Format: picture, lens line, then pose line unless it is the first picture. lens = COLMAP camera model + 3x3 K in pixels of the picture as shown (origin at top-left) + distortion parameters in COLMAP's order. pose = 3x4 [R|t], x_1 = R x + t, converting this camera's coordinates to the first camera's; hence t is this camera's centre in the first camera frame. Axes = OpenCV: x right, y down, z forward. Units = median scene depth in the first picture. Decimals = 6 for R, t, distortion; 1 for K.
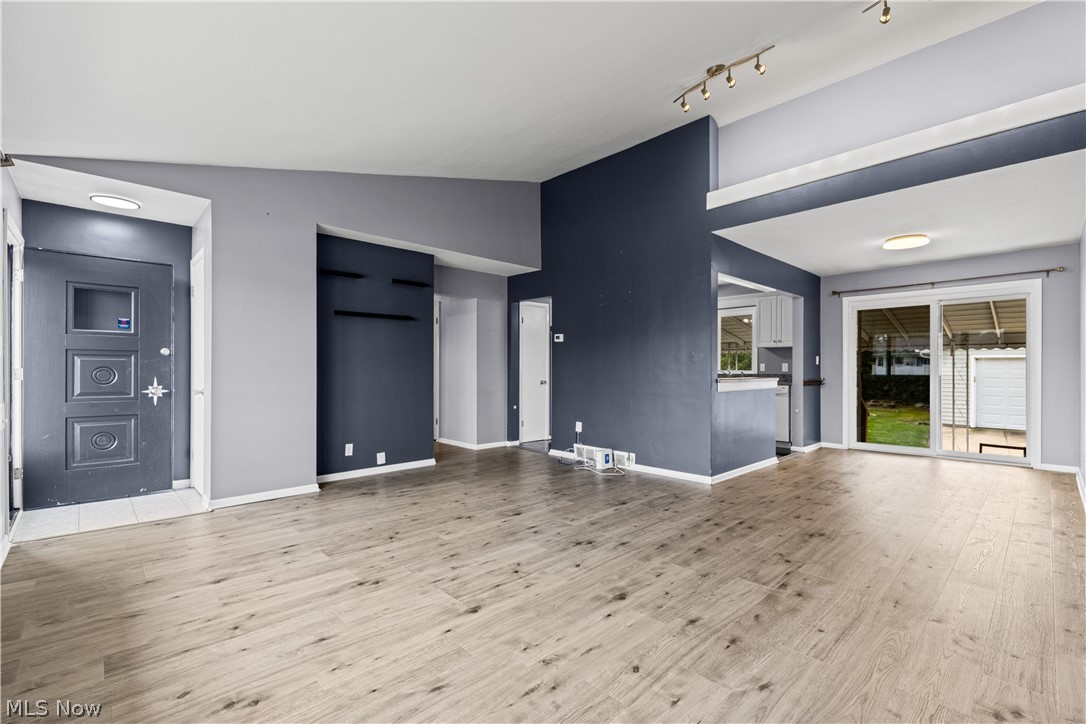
lens RADIAL K [[473.2, 0, 541.6], [0, 473.2, 369.9], [0, 0, 1]] dist [0.003525, -0.000529]
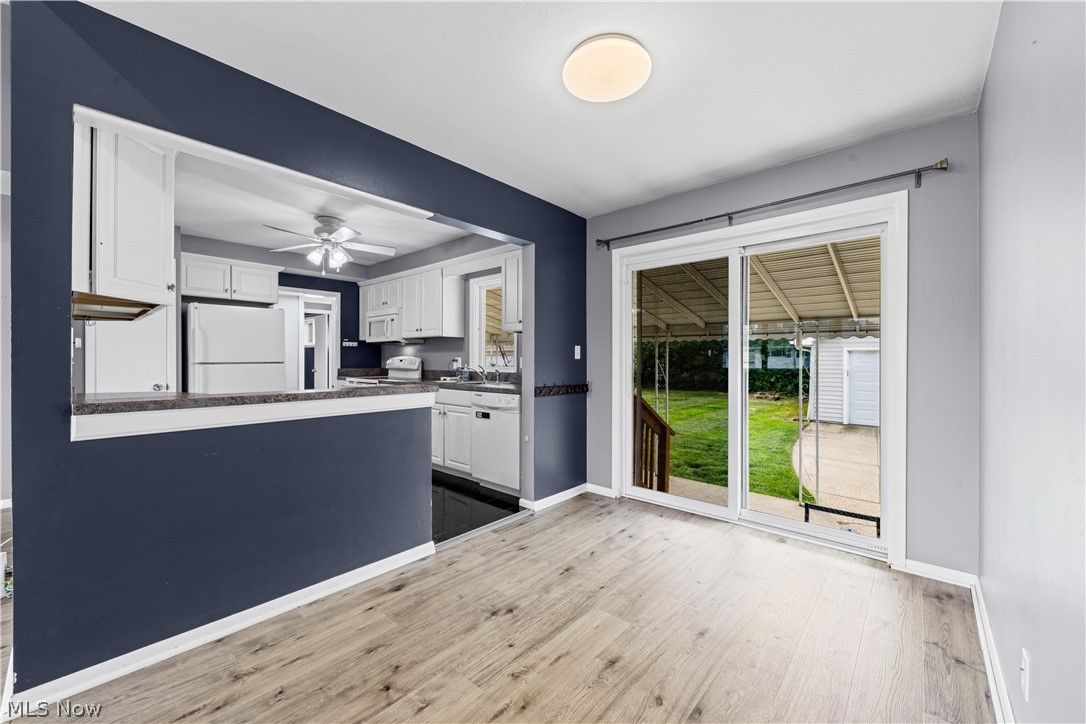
lens RADIAL K [[426.8, 0, 542.1], [0, 426.8, 359.8], [0, 0, 1]] dist [0.000346, -0.000196]
pose [[0.995525, 0.002790, 0.094460, 0.657396], [-0.002872, 0.999996, 0.000727, -0.015027], [-0.094457, -0.000995, 0.995528, 0.615368]]
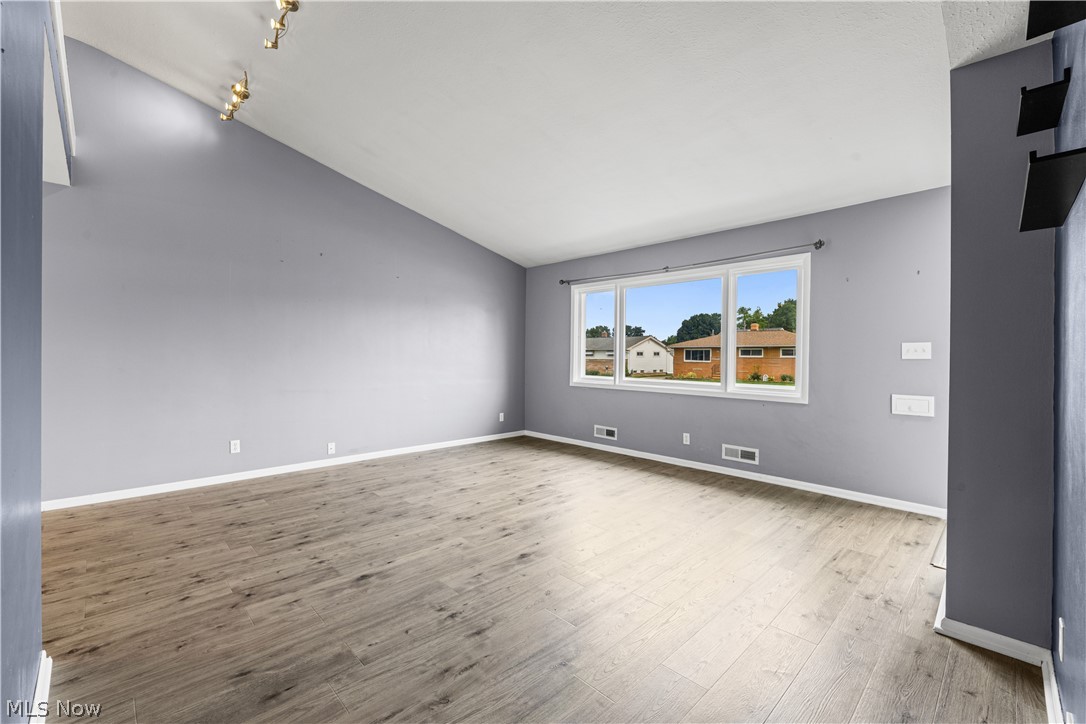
lens RADIAL K [[445.6, 0, 537.1], [0, 445.6, 363.2], [0, 0, 1]] dist [0.011553, -0.008565]
pose [[-0.999893, -0.006382, -0.013149, -0.044632], [-0.006640, 0.999784, 0.019687, -0.020680], [0.013021, 0.019772, -0.999720, 1.277399]]
